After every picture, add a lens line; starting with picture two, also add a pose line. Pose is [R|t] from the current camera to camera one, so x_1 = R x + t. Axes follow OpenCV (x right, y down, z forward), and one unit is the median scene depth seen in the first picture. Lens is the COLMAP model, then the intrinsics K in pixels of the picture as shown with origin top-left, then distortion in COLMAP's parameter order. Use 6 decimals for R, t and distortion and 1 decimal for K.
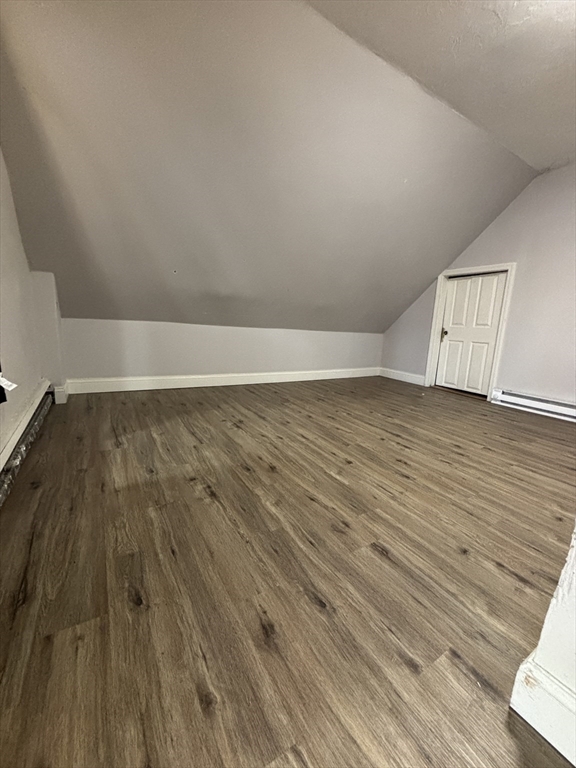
lens RADIAL K [[309.0, 0, 290.0], [0, 309.0, 381.7], [0, 0, 1]] dist [-0.006921, 0.000011]
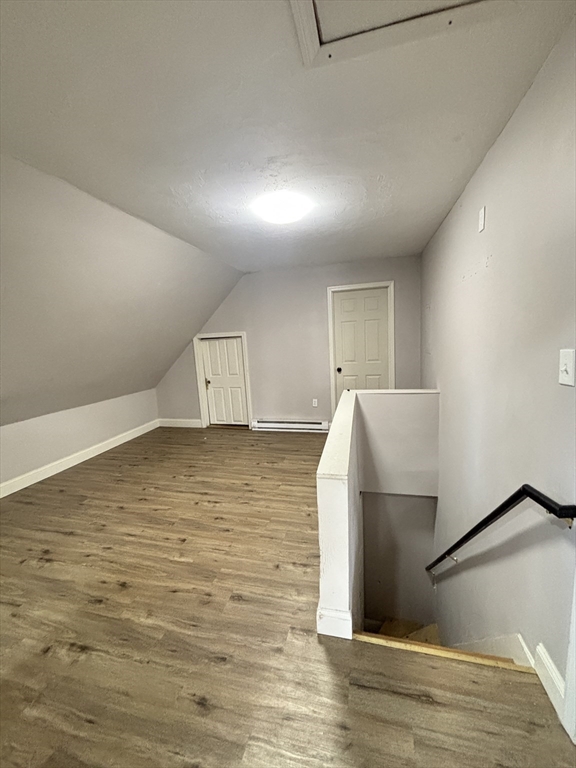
lens RADIAL K [[309.0, 0, 290.0], [0, 309.0, 381.7], [0, 0, 1]] dist [-0.006921, 0.000011]
pose [[0.708525, -0.192248, 0.678994, -0.216749], [0.214259, 0.975361, 0.052583, -0.324841], [-0.672373, 0.108224, 0.732258, -0.258902]]
